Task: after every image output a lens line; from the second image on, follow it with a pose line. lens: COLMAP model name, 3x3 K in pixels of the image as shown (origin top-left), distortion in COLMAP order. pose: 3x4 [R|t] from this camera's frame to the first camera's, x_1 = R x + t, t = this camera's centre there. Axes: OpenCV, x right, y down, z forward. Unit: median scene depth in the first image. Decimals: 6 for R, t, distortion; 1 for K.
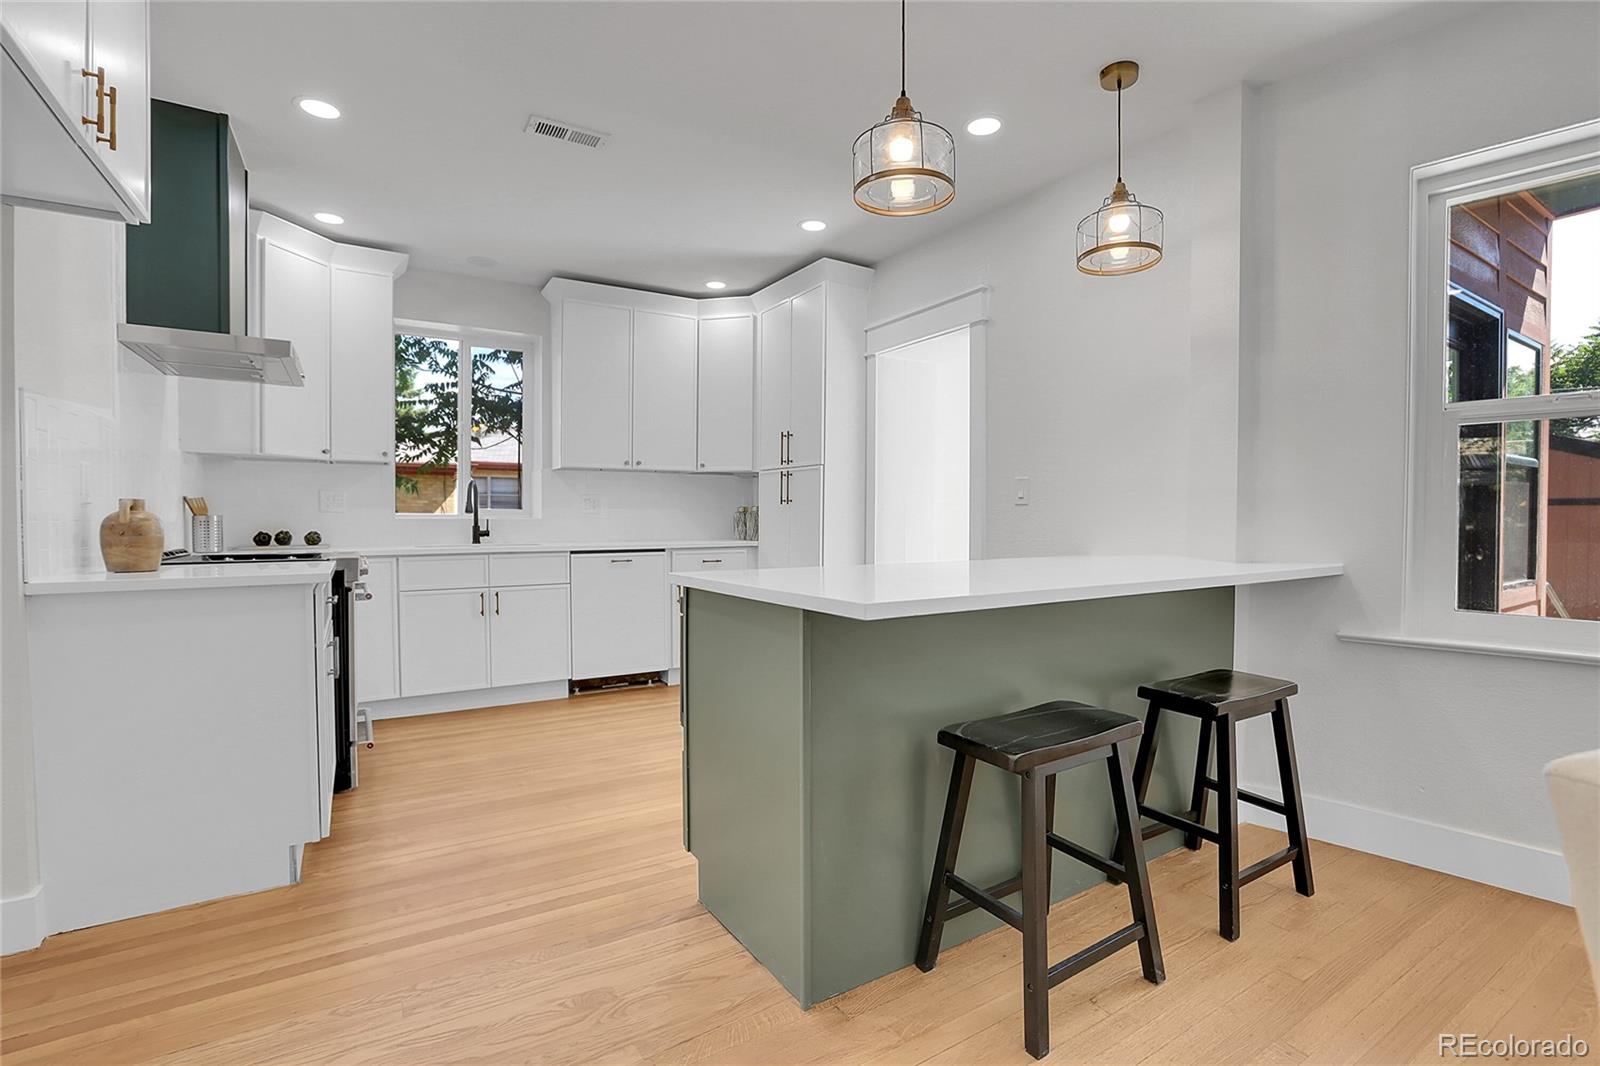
lens RADIAL K [[724.4, 0, 798.1], [0, 724.4, 534.3], [0, 0, 1]] dist [-0.024930, 0.000749]
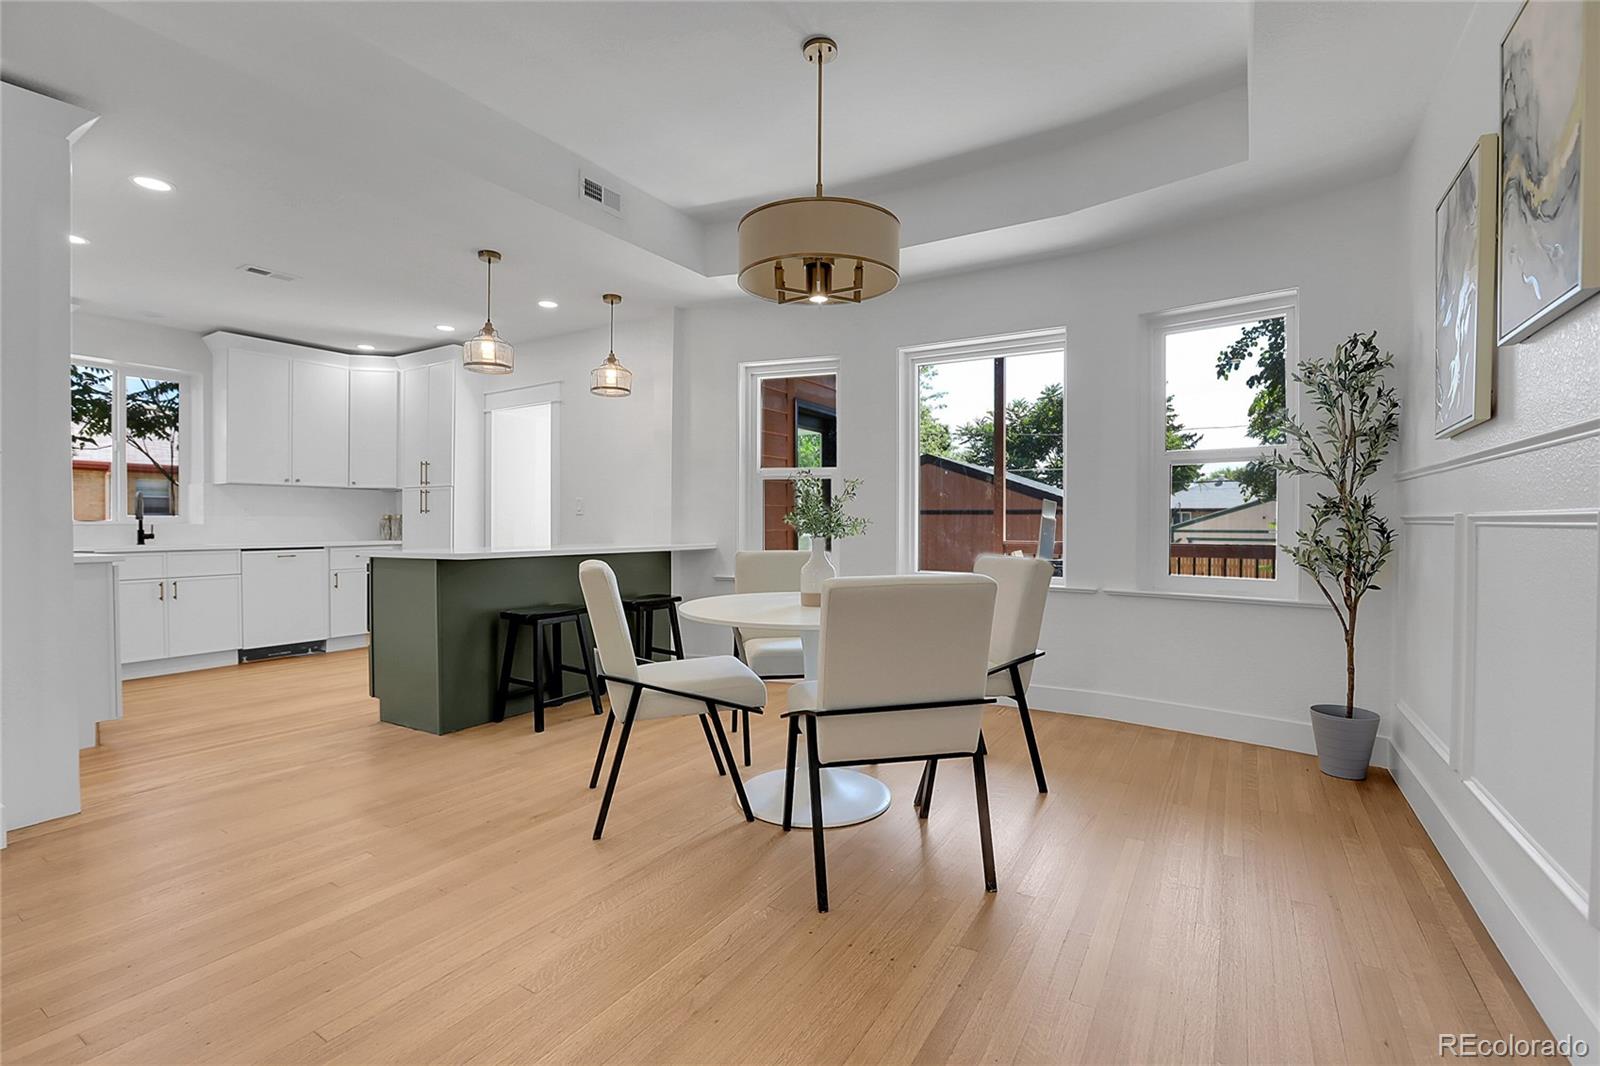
lens RADIAL K [[724.4, 0, 784.1], [0, 724.4, 529.2], [0, 0, 1]] dist [-0.024930, 0.000749]
pose [[0.899357, -0.005773, 0.437176, -0.000708], [0.012670, 0.999837, -0.012860, 0.016581], [-0.437031, 0.017105, 0.899284, -0.555482]]
